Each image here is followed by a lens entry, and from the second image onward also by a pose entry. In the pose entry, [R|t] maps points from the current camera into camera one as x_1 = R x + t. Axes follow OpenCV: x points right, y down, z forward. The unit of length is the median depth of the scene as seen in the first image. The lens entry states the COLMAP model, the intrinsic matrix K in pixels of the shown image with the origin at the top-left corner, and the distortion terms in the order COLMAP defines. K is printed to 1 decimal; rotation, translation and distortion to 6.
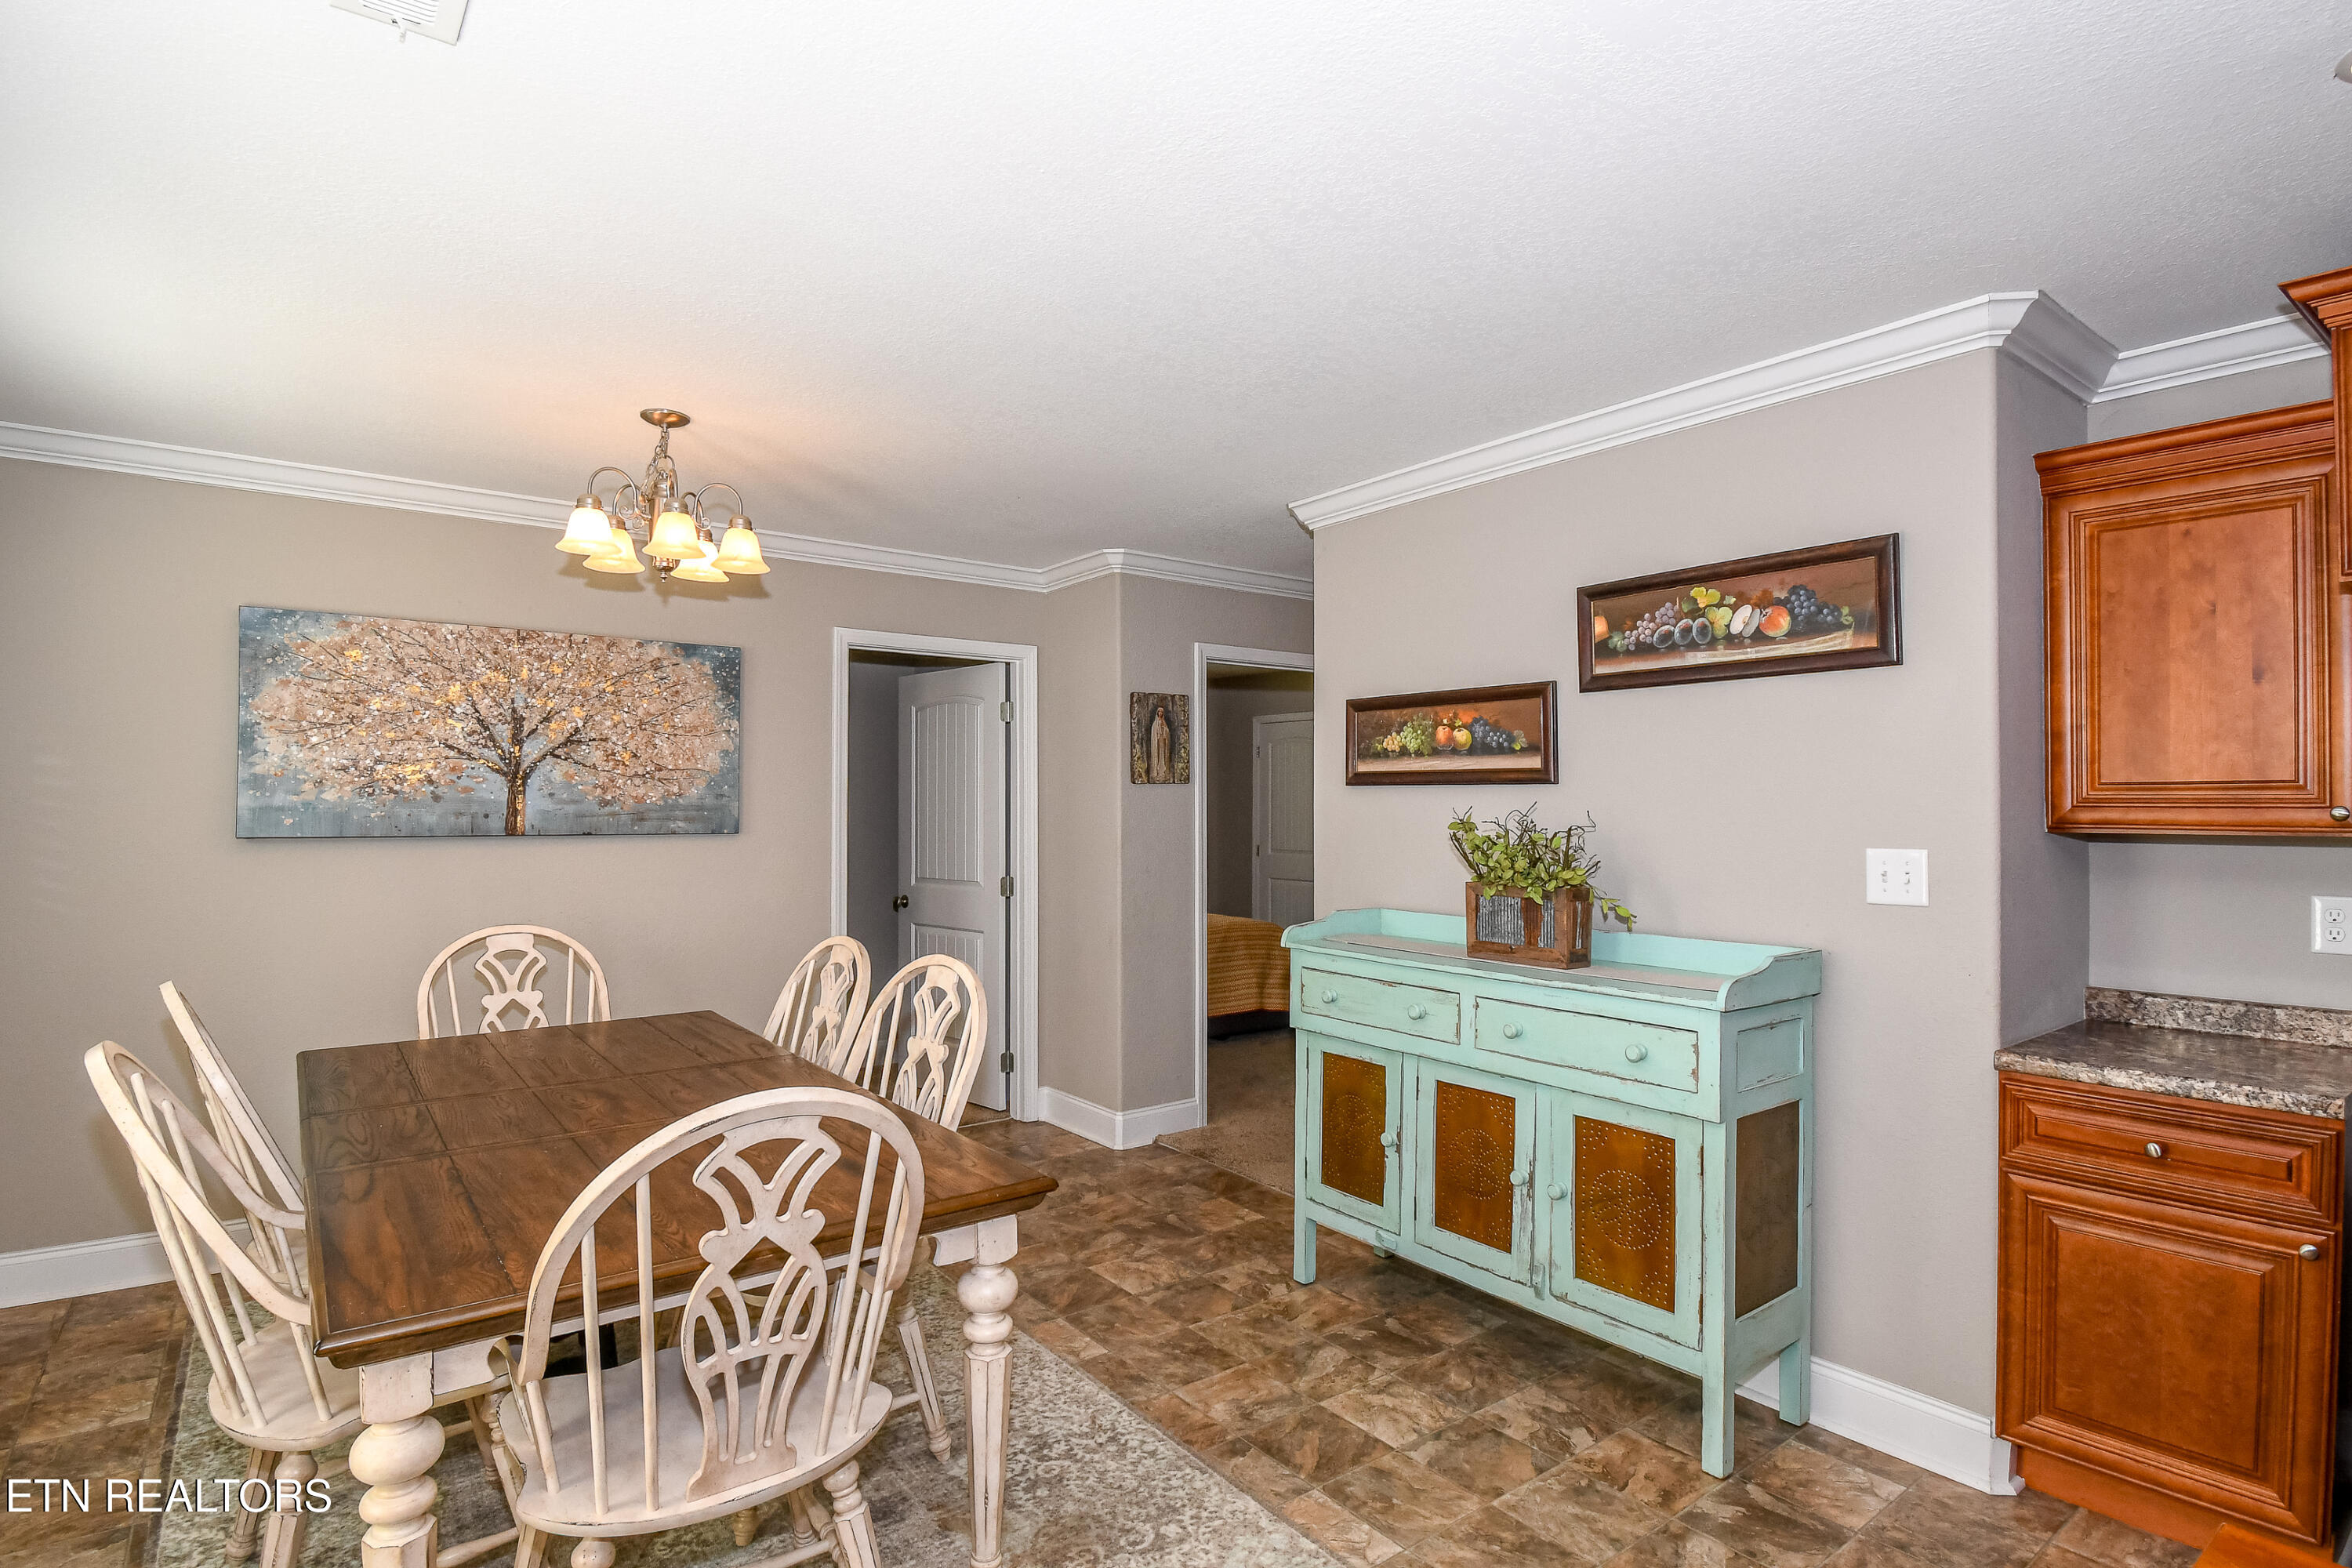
lens RADIAL K [[1167.7, 0, 1144.6], [0, 1167.7, 800.9], [0, 0, 1]] dist [0.003632, -0.000319]
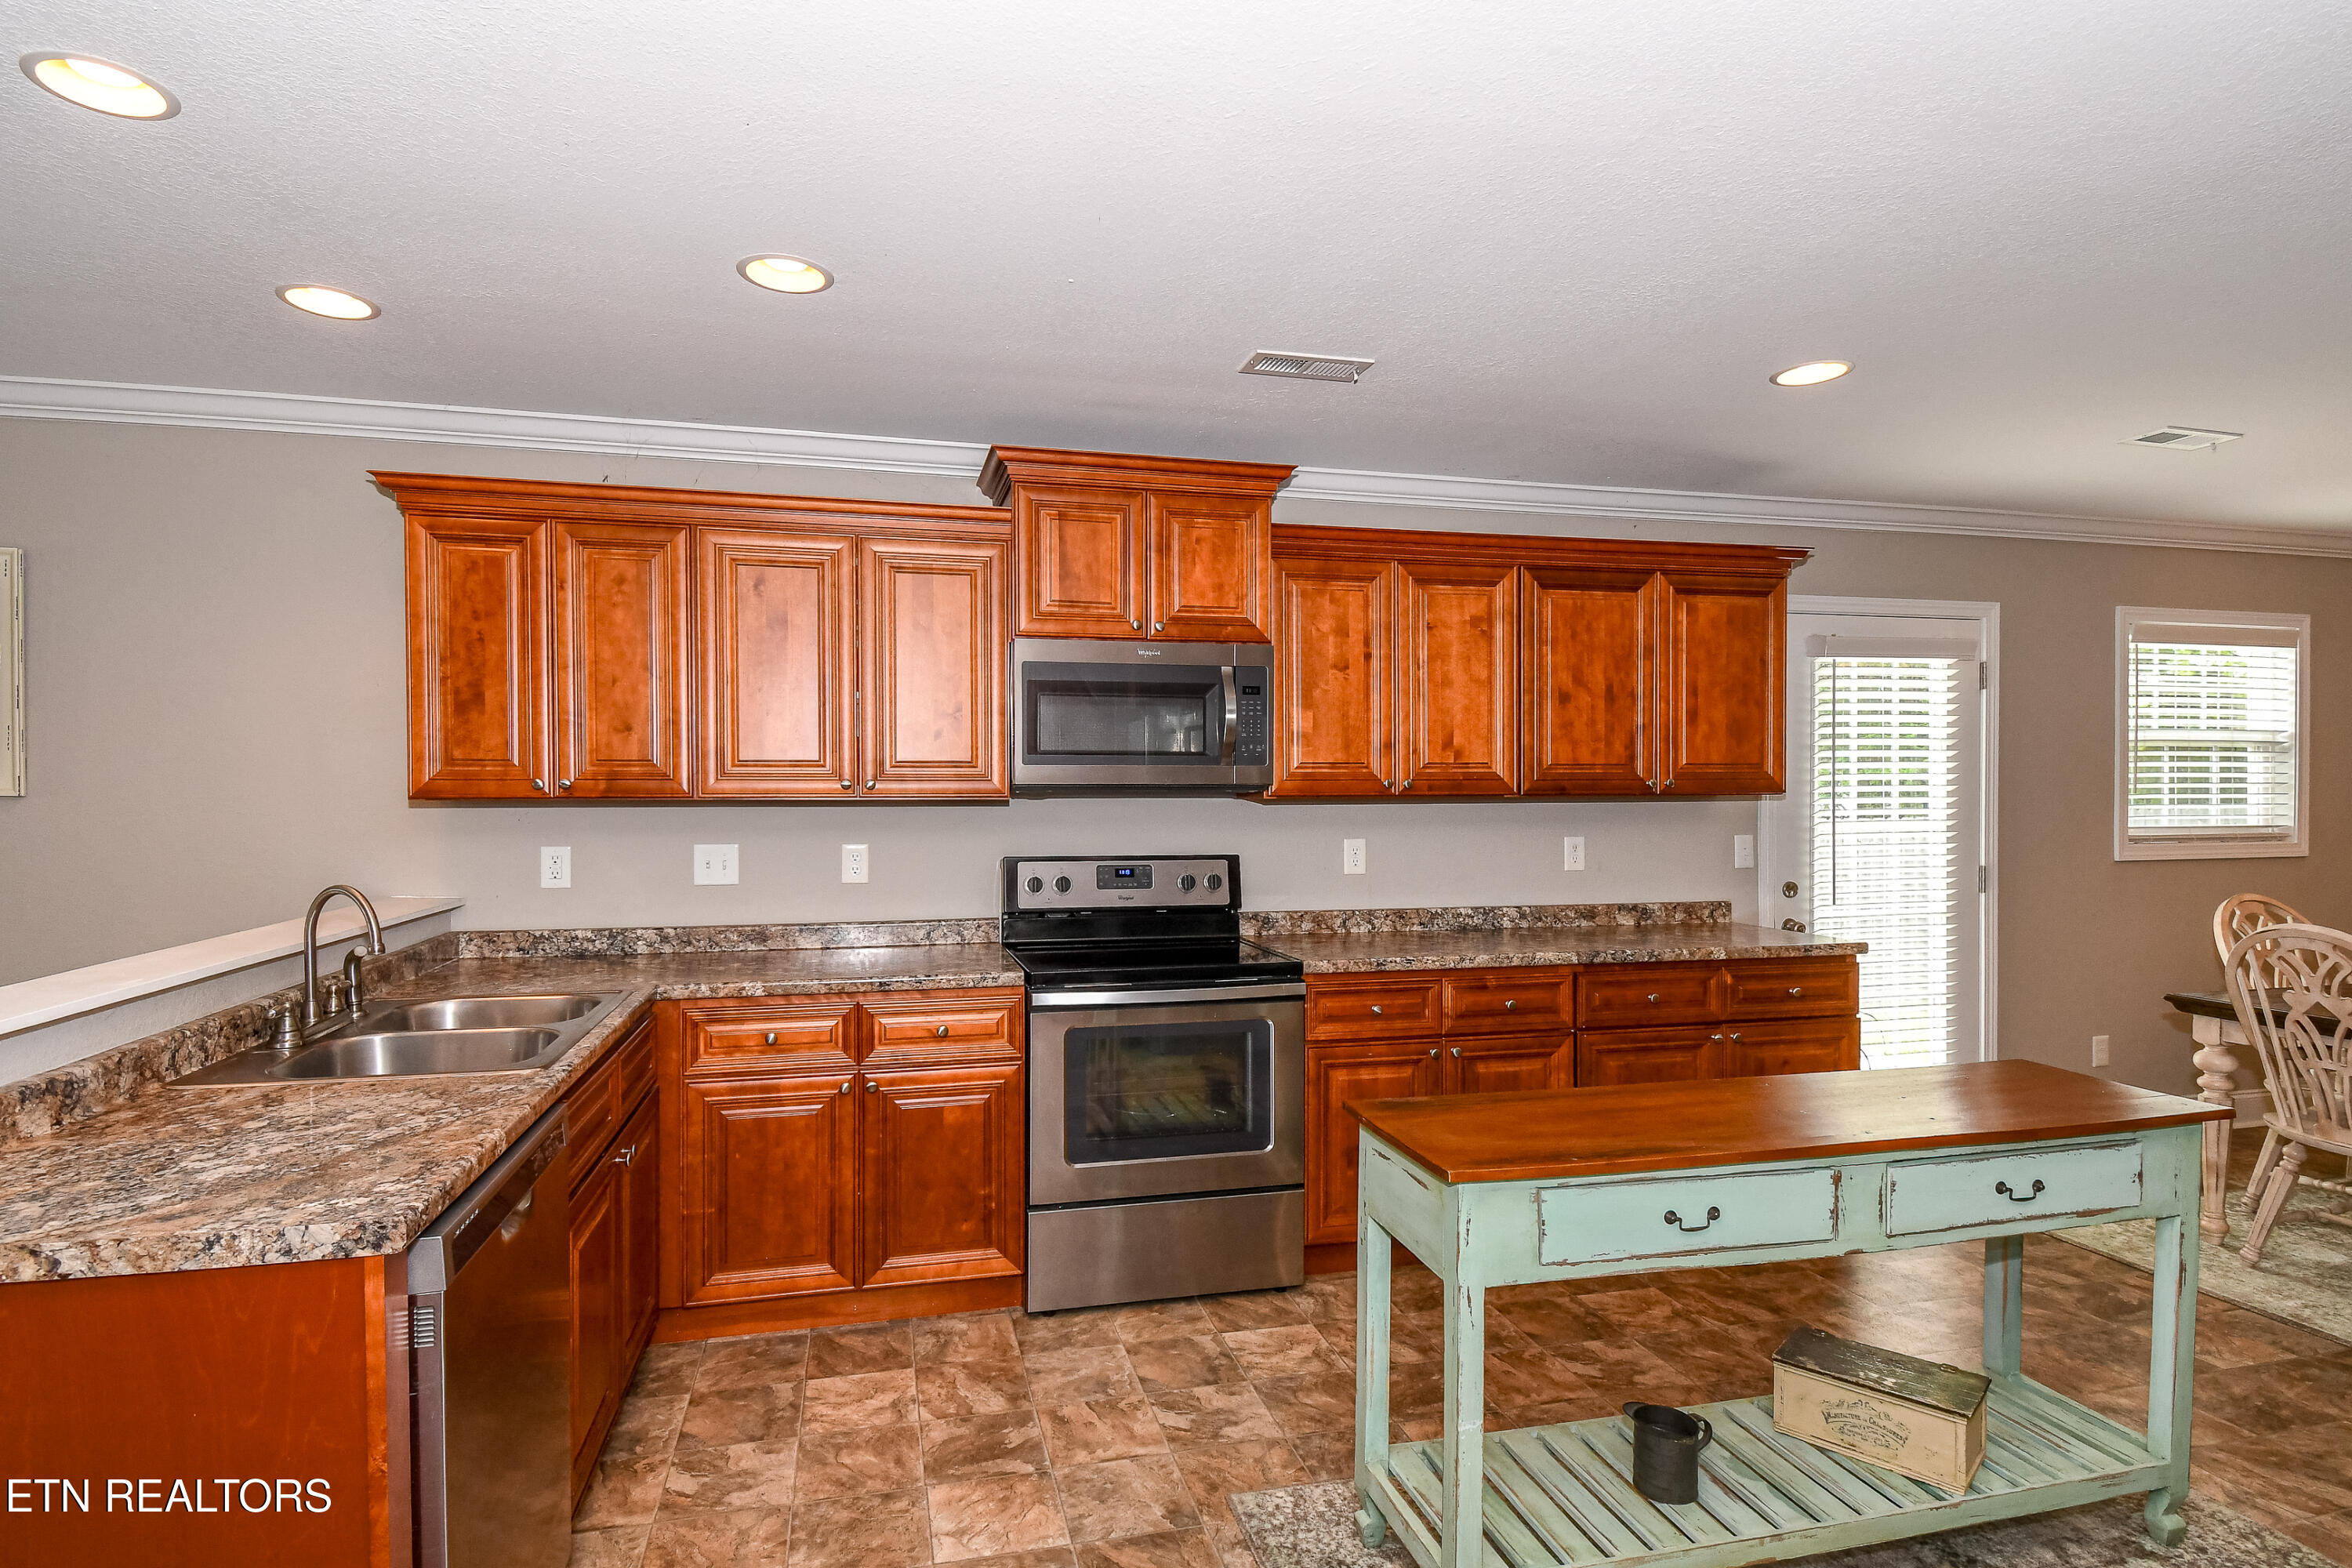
lens RADIAL K [[1162.6, 0, 1174.9], [0, 1162.6, 799.4], [0, 0, 1]] dist [0.038018, -0.027610]
pose [[-0.402693, 0.002244, -0.915332, 0.911545], [0.002856, 0.999995, 0.001195, 0.010450], [0.915331, -0.002133, -0.402698, 0.019566]]
